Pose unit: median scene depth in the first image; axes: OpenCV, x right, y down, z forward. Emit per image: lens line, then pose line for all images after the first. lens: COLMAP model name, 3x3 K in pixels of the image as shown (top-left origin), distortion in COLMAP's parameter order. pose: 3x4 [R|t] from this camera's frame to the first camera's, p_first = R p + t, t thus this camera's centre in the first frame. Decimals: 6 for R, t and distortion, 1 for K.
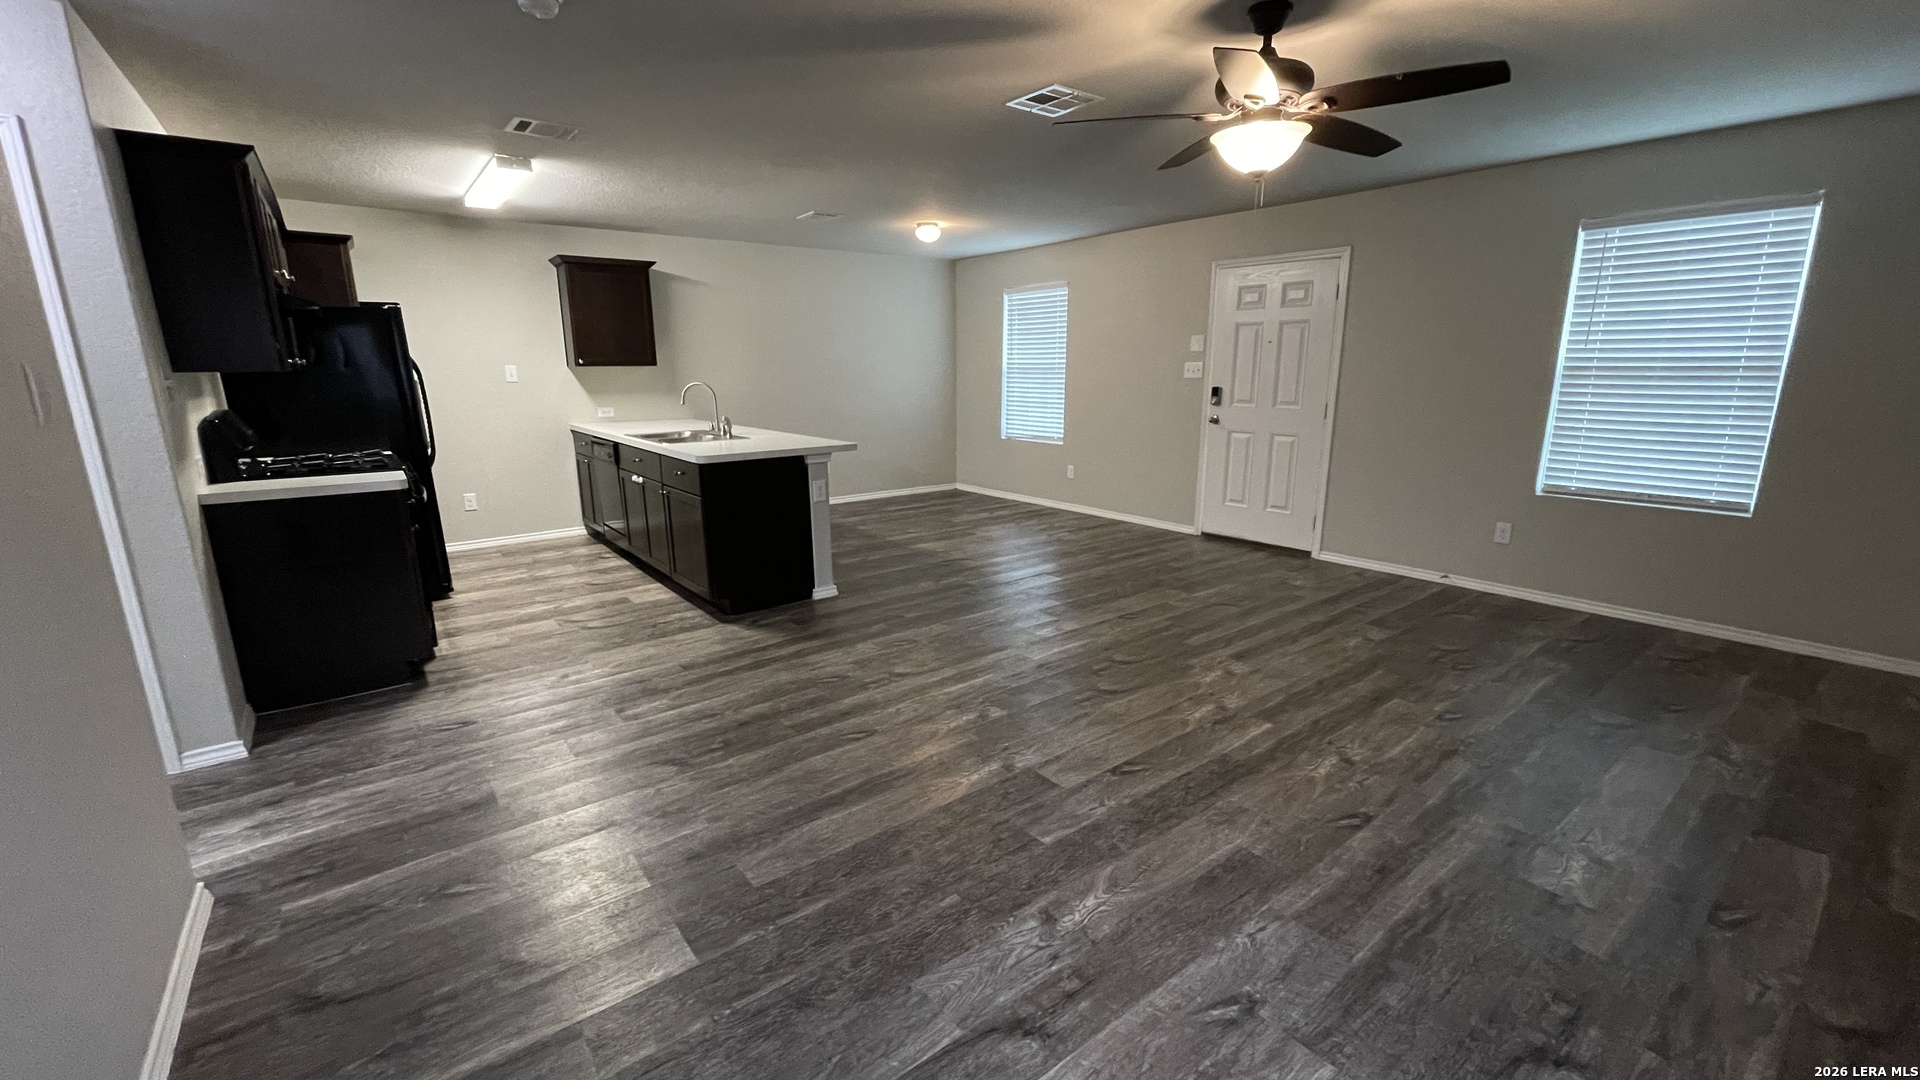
lens RADIAL K [[772.4, 0, 960.0], [0, 772.4, 540.0], [0, 0, 1]] dist [0.001514, 0.000173]
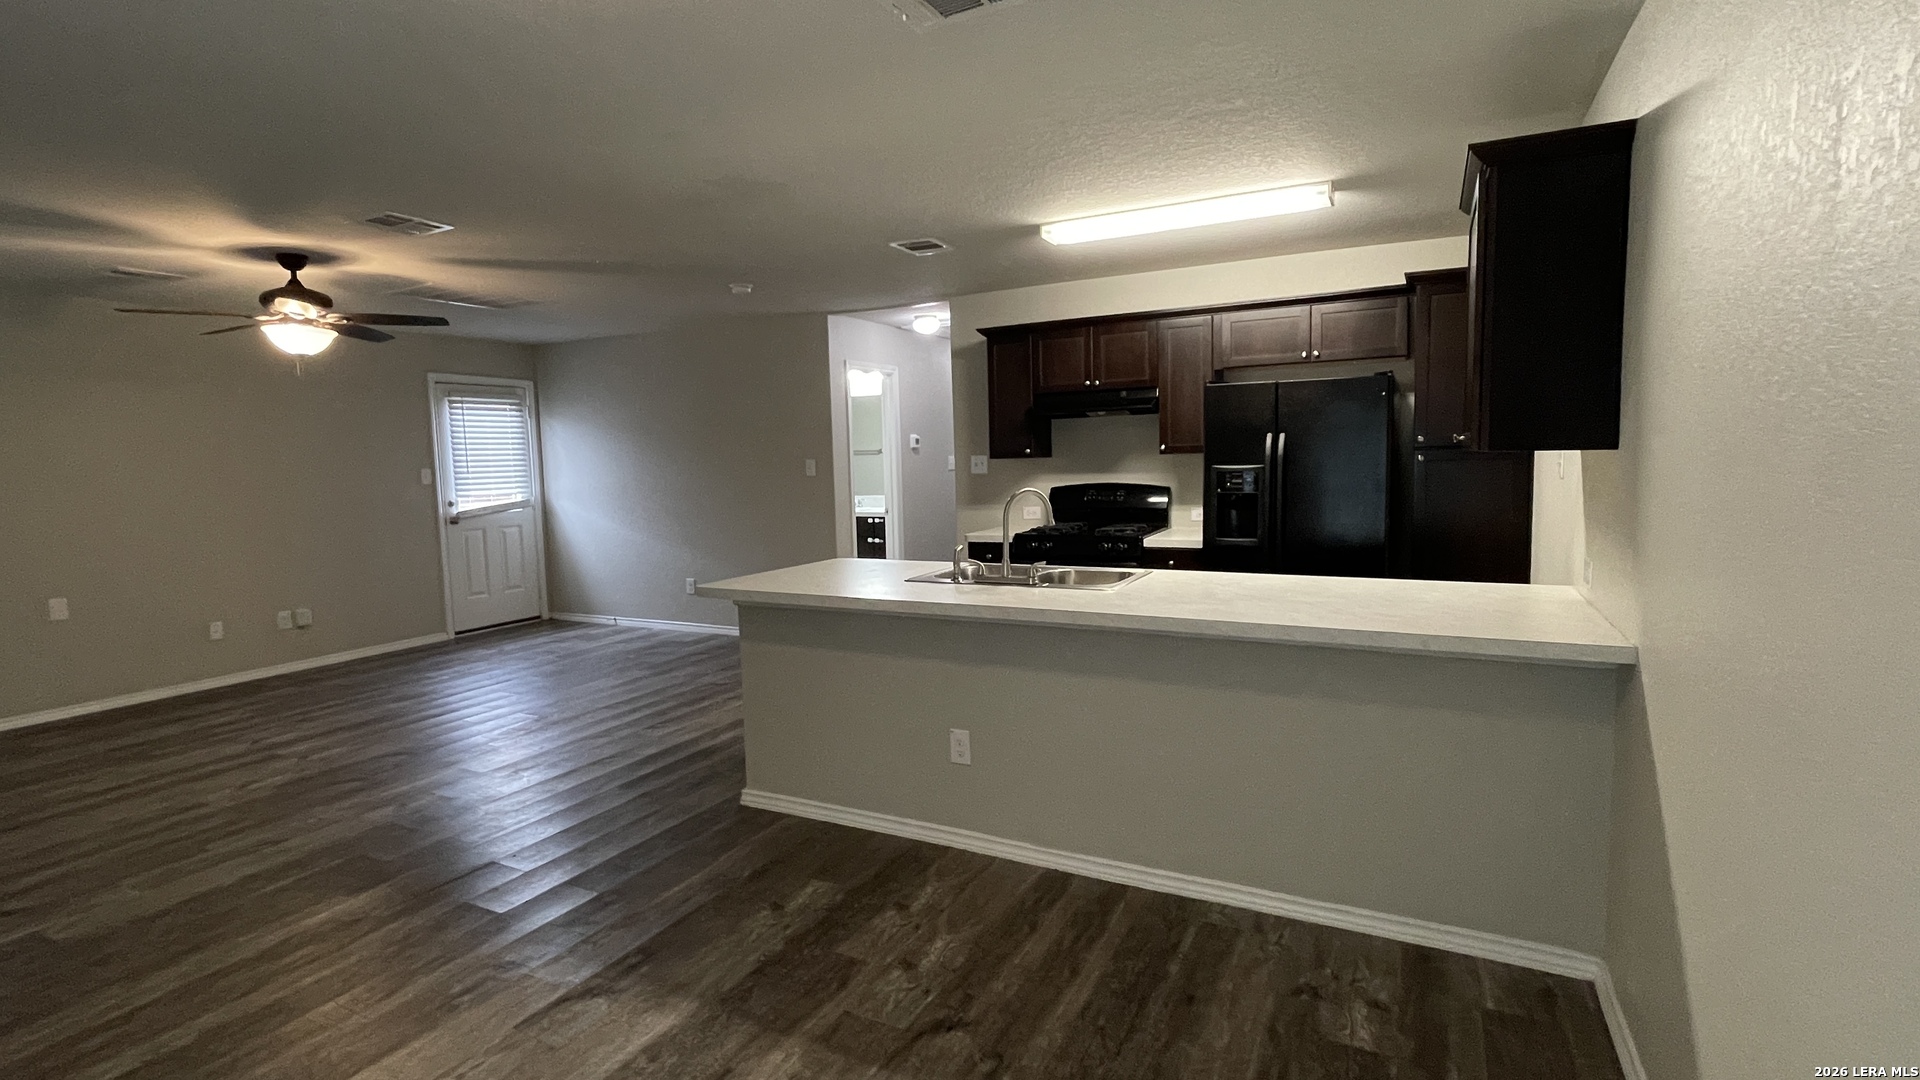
lens RADIAL K [[894.7, 0, 950.0], [0, 894.7, 533.8], [0, 0, 1]] dist [-0.002695, -0.000468]
pose [[-0.913343, 0.065717, -0.401853, -0.036916], [-0.060399, 0.954108, 0.293308, -0.500702], [0.402687, 0.292162, -0.867459, 2.157818]]
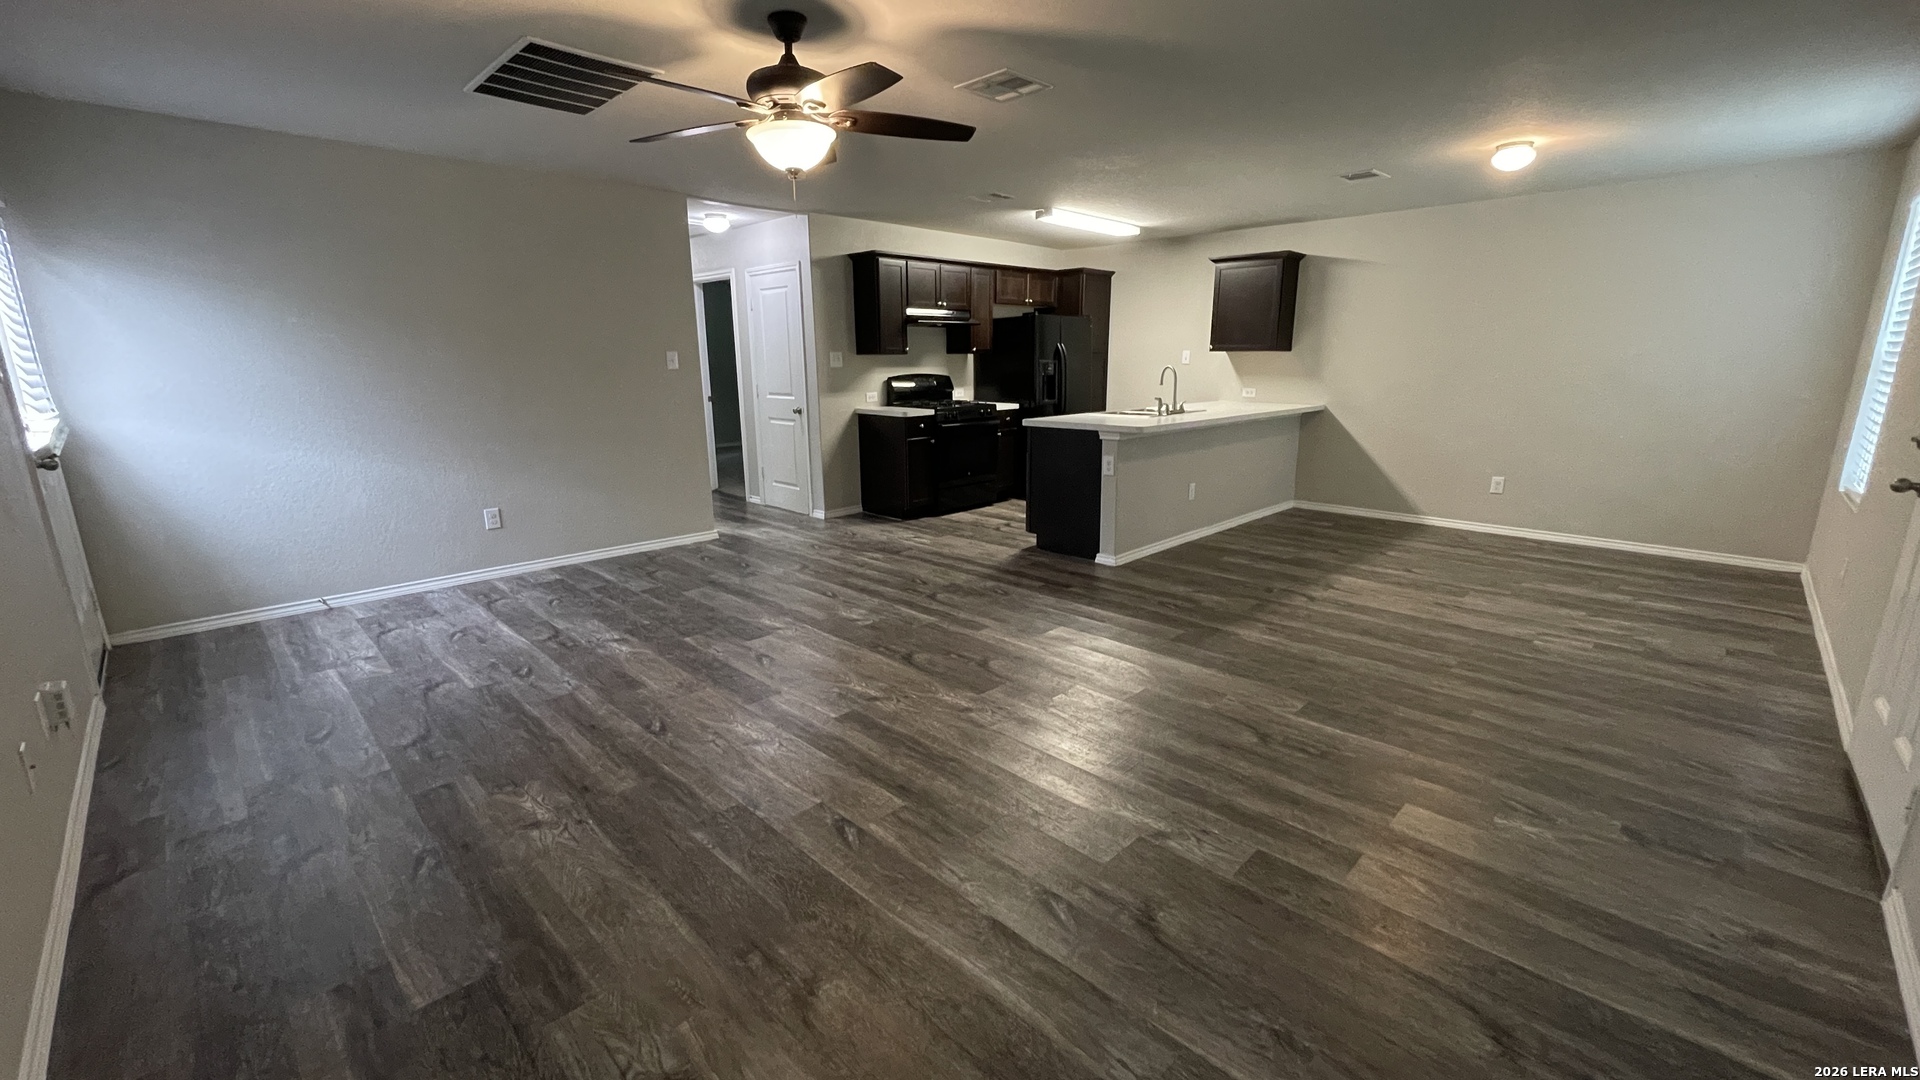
lens RADIAL K [[772.4, 0, 960.0], [0, 772.4, 540.0], [0, 0, 1]] dist [0.001514, 0.000173]
pose [[0.125897, 0.232221, -0.964481, 1.079539], [-0.217511, 0.955022, 0.201551, -0.170627], [0.967904, 0.184411, 0.170745, 0.776946]]
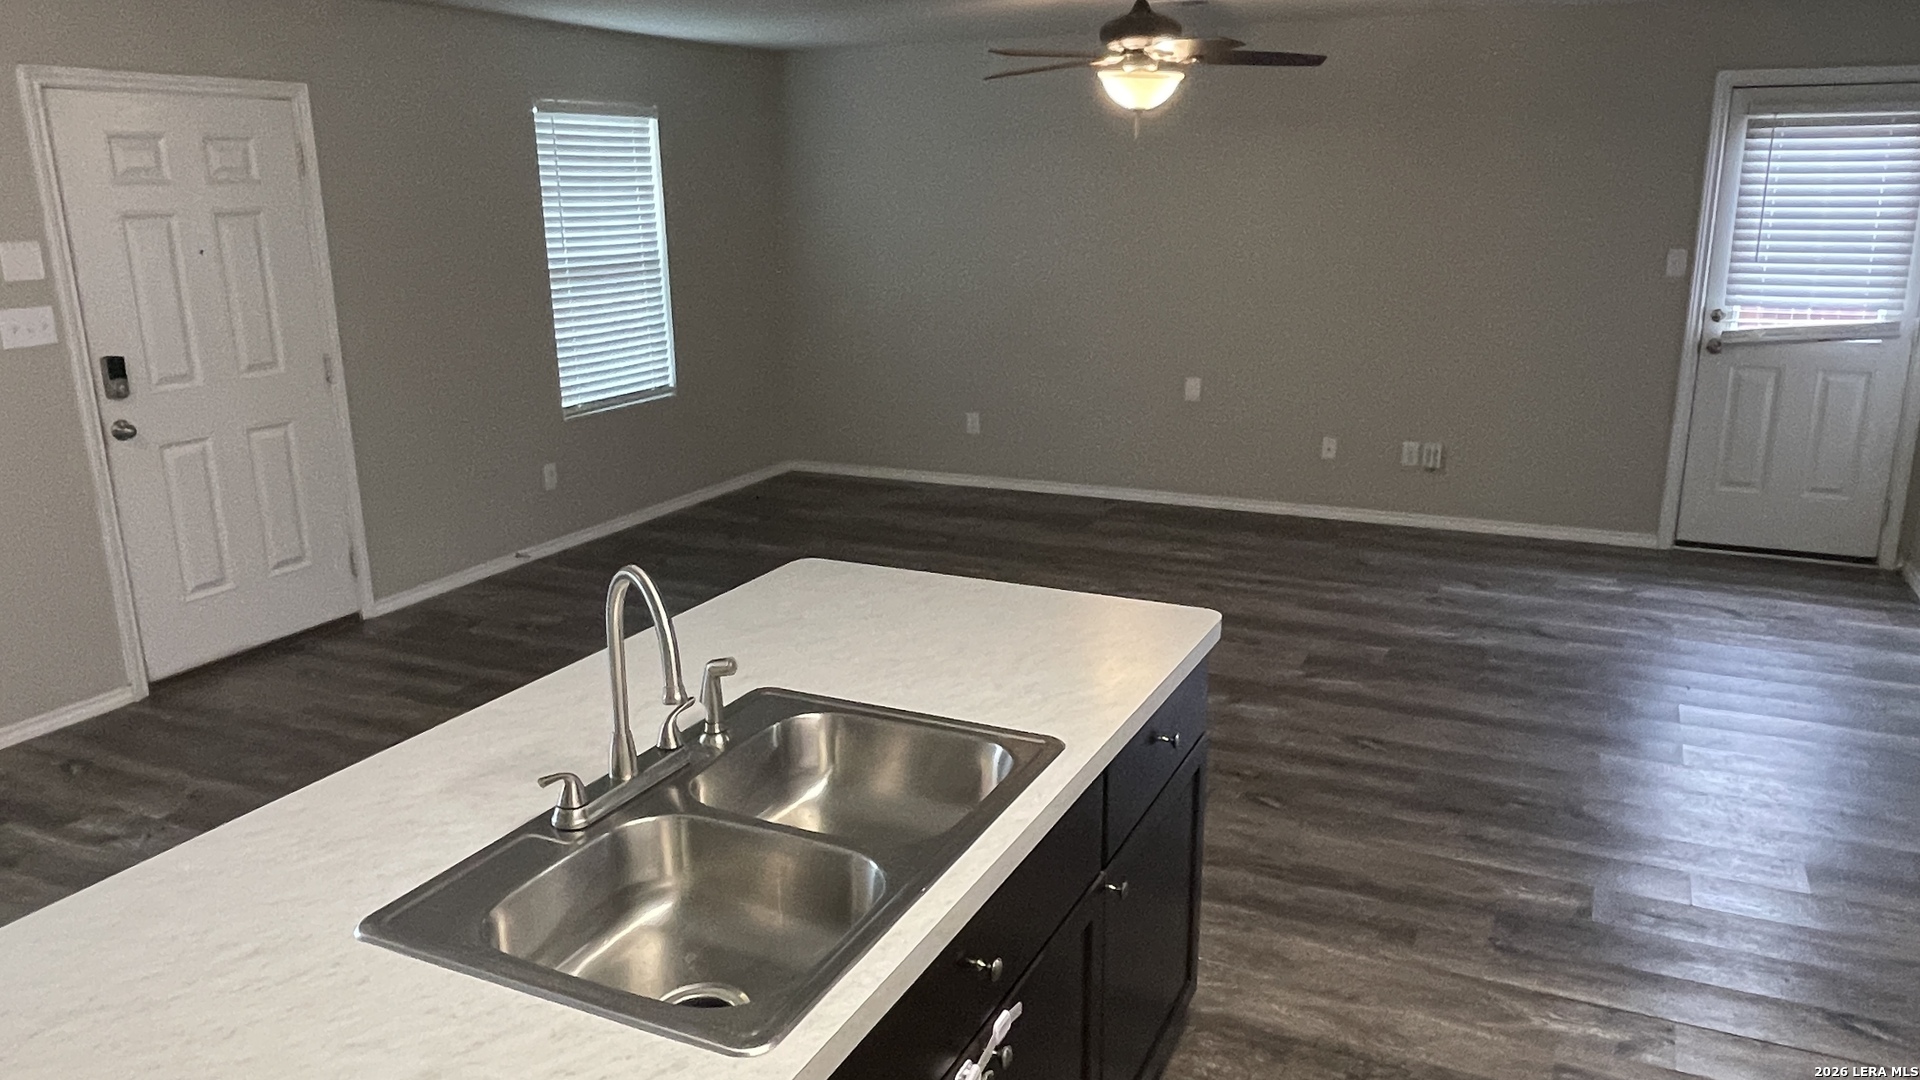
lens RADIAL K [[1349.4, 0, 960.0], [0, 1349.4, 540.0], [0, 0, 1]] dist [-0.004358, -0.001729]
pose [[-0.436399, -0.221792, 0.871989, -0.922746], [0.216040, 0.914961, 0.340842, -0.427054], [-0.873431, 0.337128, -0.351372, 1.455601]]
